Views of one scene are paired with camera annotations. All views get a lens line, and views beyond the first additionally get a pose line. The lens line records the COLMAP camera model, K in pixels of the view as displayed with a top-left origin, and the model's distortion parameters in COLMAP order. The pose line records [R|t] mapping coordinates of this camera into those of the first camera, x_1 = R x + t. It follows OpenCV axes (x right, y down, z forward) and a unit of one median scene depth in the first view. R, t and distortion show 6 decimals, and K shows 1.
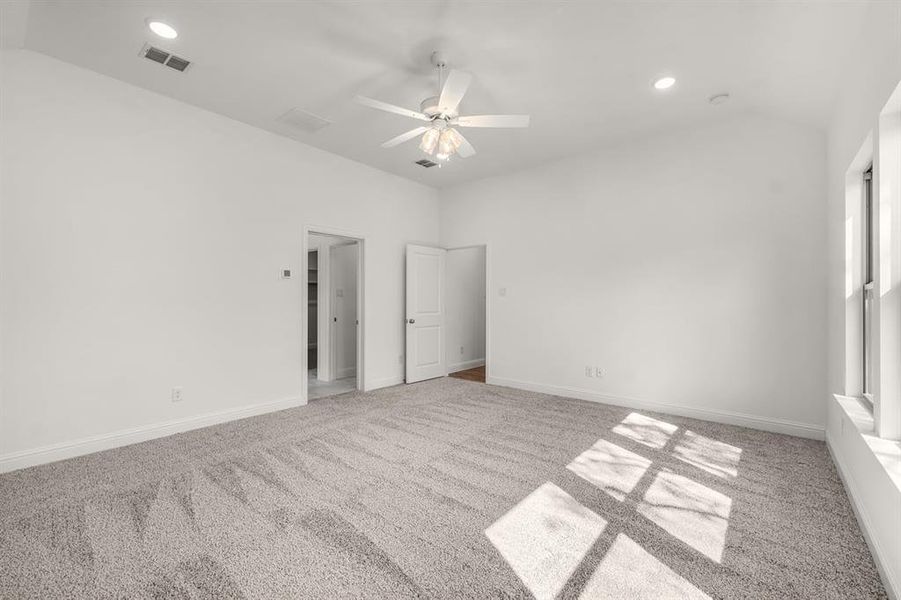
lens RADIAL K [[383.1, 0, 451.8], [0, 383.1, 299.7], [0, 0, 1]] dist [0.004370, 0.000609]
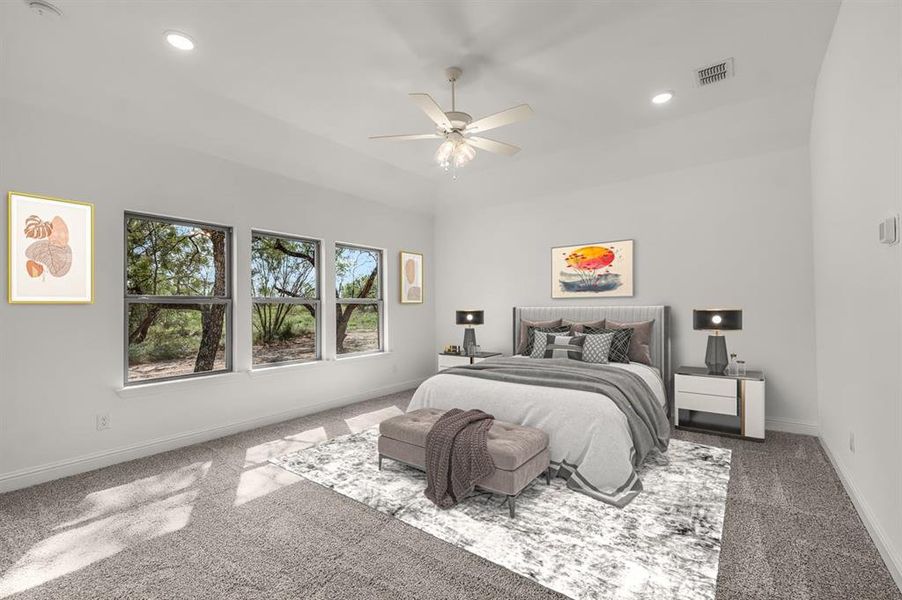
lens RADIAL K [[329.1, 0, 448.4], [0, 329.1, 307.5], [0, 0, 1]] dist [-0.000111, -0.000014]
pose [[-0.998092, 0.010976, -0.060766, 0.049894], [0.011305, 0.999923, -0.005066, 0.003609], [0.060706, -0.005744, -0.998139, 2.172432]]
